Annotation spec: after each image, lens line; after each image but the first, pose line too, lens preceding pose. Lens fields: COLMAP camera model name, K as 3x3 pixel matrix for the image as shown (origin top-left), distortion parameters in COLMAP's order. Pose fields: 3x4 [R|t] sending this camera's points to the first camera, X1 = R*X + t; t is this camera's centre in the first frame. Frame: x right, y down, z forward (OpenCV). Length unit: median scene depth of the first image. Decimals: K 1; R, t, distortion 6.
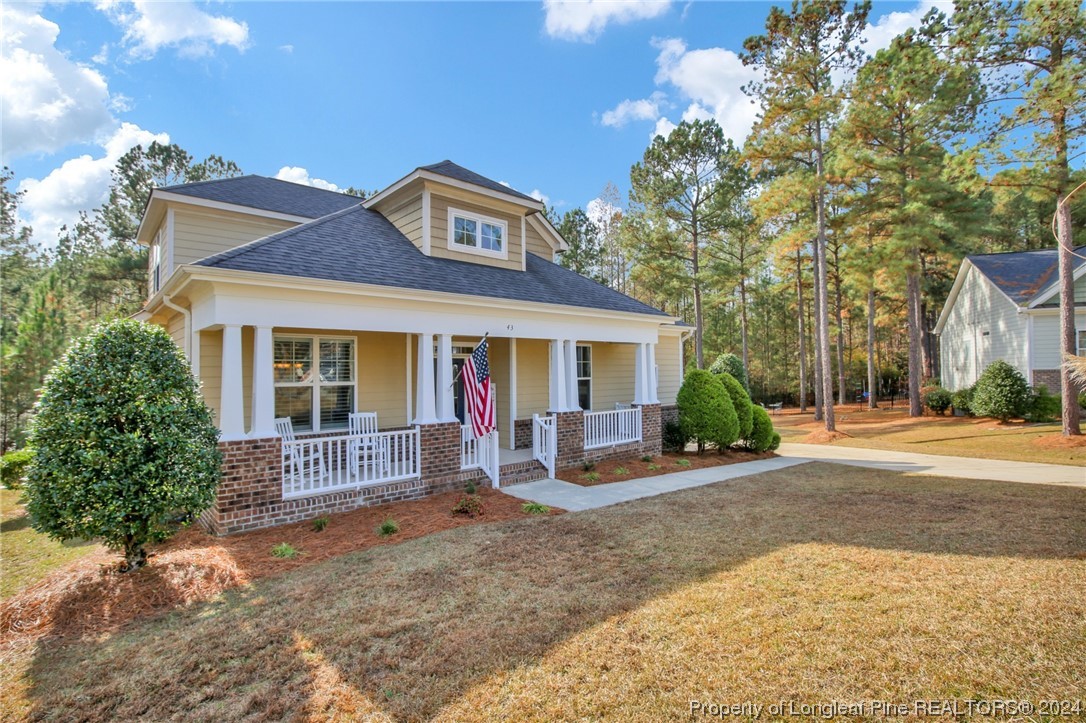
lens RADIAL K [[508.9, 0, 545.9], [0, 508.9, 359.5], [0, 0, 1]] dist [-0.022227, 0.000574]
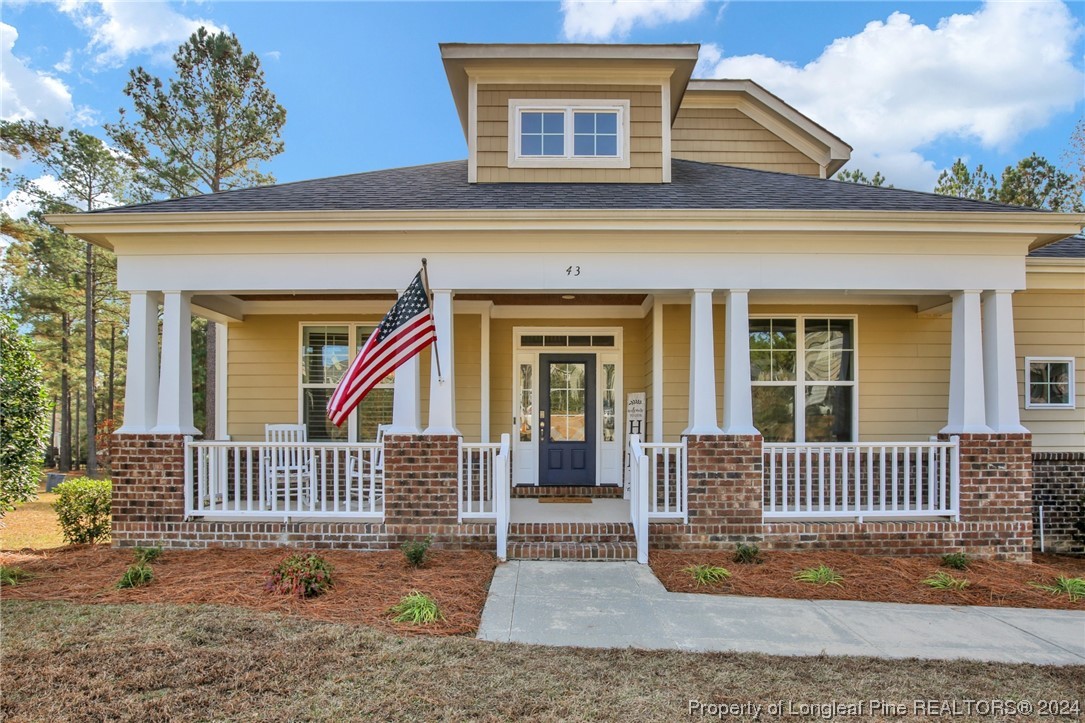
lens RADIAL K [[508.4, 0, 539.9], [0, 508.4, 363.4], [0, 0, 1]] dist [-0.022227, 0.000574]
pose [[0.739610, -0.006312, -0.673006, 0.349368], [0.005157, 0.999980, -0.003711, 0.046918], [0.673016, -0.000726, 0.739628, 0.728983]]
